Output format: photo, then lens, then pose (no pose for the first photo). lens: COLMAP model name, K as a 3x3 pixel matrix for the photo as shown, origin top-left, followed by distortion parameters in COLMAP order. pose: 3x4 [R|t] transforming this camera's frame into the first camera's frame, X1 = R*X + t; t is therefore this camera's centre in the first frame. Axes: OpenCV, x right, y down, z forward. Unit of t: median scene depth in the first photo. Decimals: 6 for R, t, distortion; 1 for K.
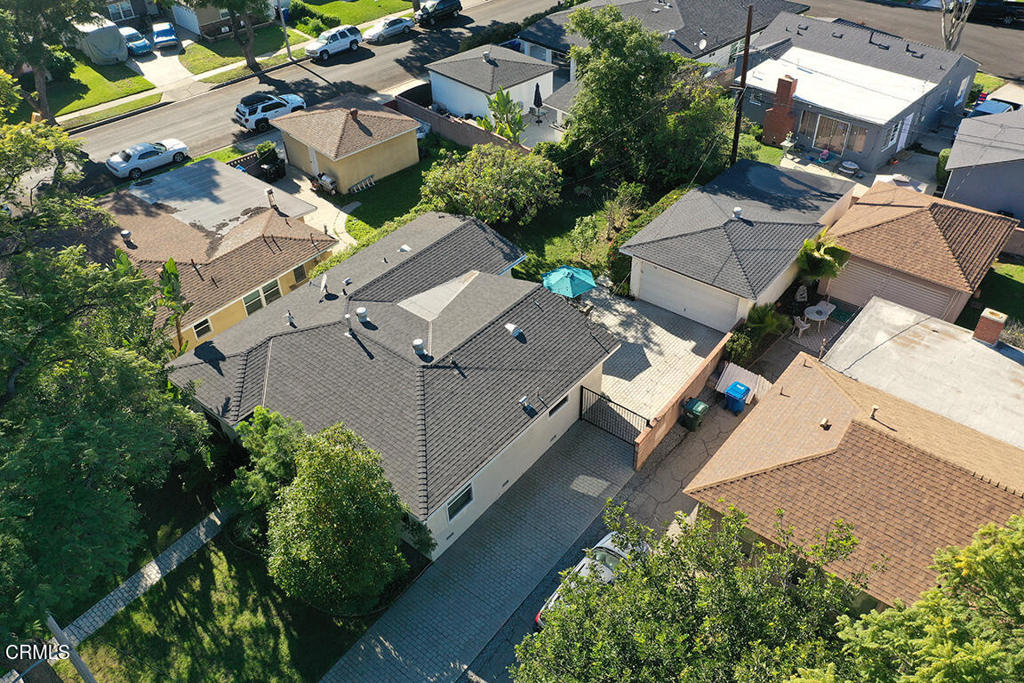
lens RADIAL K [[806.8, 0, 509.6], [0, 806.8, 337.1], [0, 0, 1]] dist [0.030551, -0.000732]
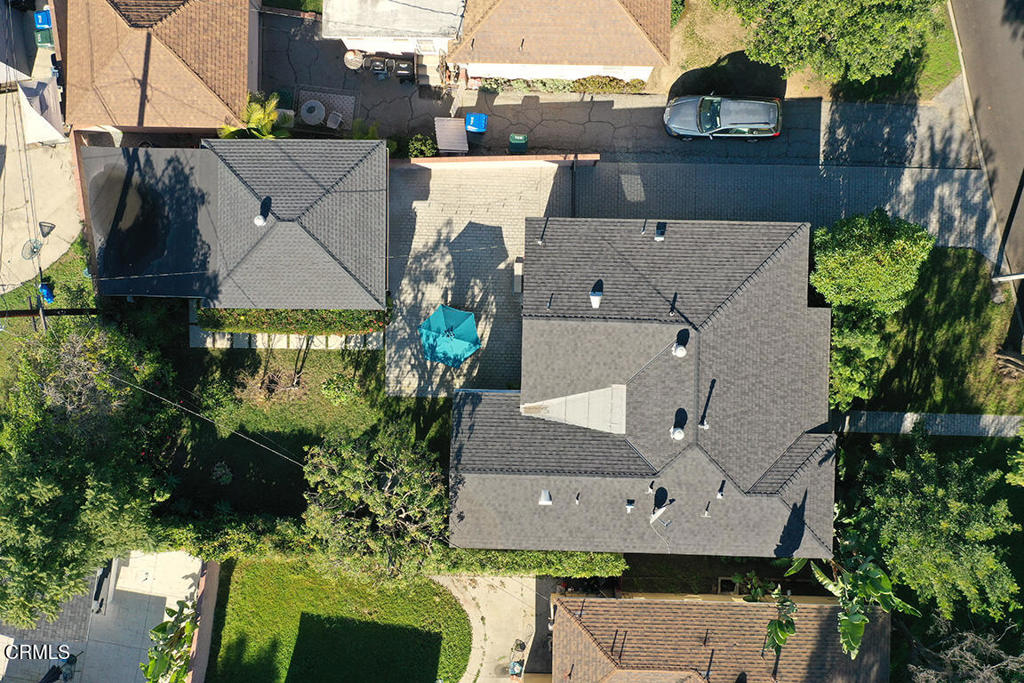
lens RADIAL K [[806.8, 0, 509.6], [0, 806.8, 337.1], [0, 0, 1]] dist [0.030551, -0.000732]
pose [[-0.620716, -0.783375, 0.032171, 0.001425], [0.524049, -0.384017, 0.760199, -0.941477], [-0.583167, 0.488727, 0.648893, 0.496978]]
